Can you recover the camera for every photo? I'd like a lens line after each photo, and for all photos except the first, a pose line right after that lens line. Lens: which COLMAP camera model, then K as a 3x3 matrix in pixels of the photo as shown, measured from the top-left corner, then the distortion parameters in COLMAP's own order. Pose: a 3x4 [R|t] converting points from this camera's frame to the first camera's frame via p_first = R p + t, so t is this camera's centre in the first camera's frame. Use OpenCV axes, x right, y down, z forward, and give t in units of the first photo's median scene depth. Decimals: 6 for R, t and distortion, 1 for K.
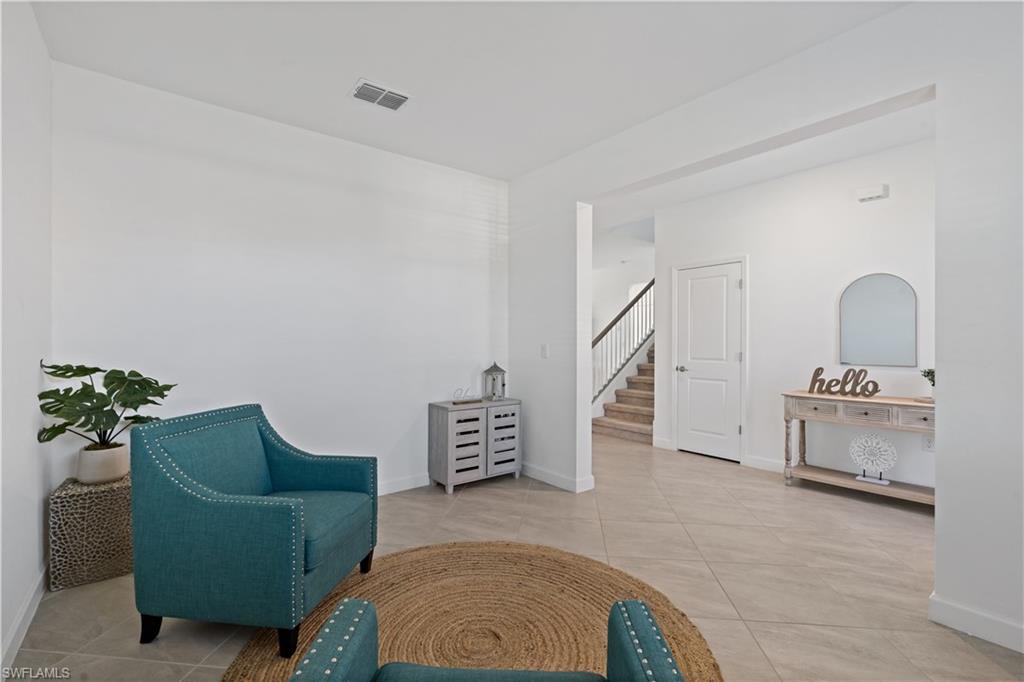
lens RADIAL K [[456.4, 0, 502.7], [0, 456.4, 335.1], [0, 0, 1]] dist [-0.006628, 0.000627]
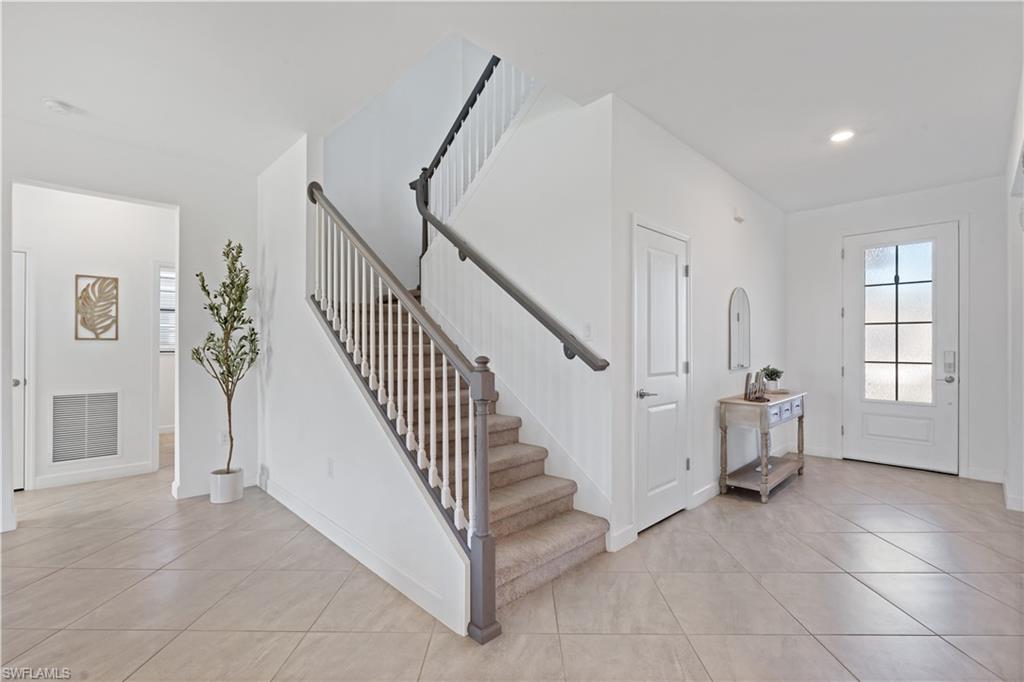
lens RADIAL K [[456.4, 0, 516.6], [0, 456.4, 344.5], [0, 0, 1]] dist [-0.006628, 0.000627]
pose [[-0.111002, -0.001120, 0.993820, -0.252153], [-0.013054, 0.999915, -0.000331, 0.017335], [-0.993734, -0.013010, -0.111007, 1.734404]]
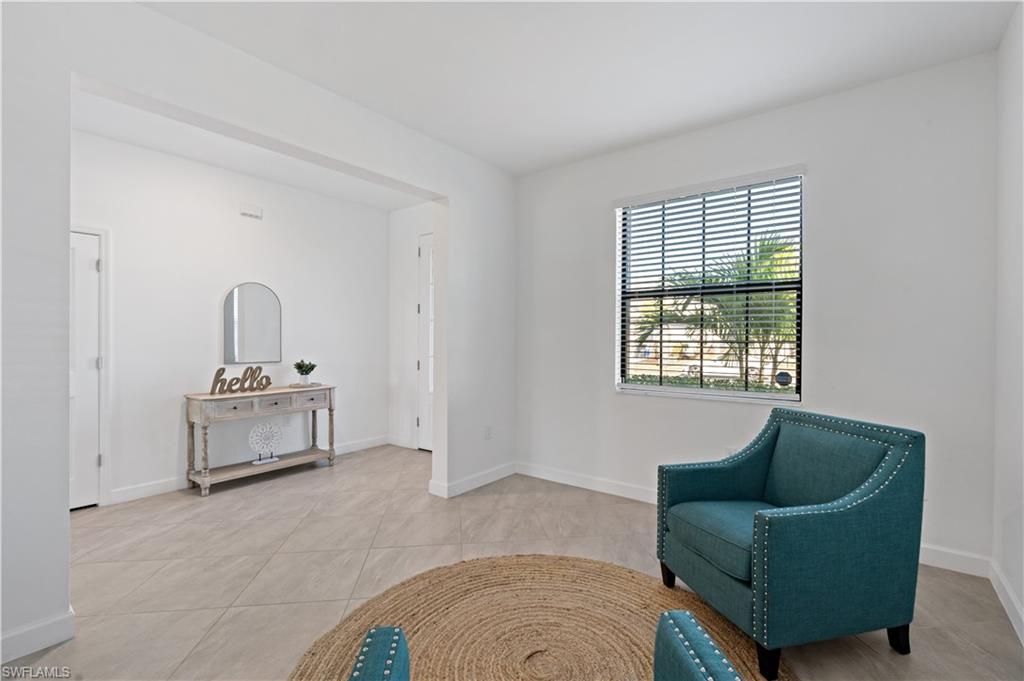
lens RADIAL K [[456.4, 0, 524.3], [0, 456.4, 341.5], [0, 0, 1]] dist [-0.006628, 0.000627]
pose [[-0.263688, -0.002629, 0.964604, -0.481971], [-0.013461, 0.999909, -0.000954, 0.005137], [-0.964514, -0.013236, -0.263700, 0.666271]]
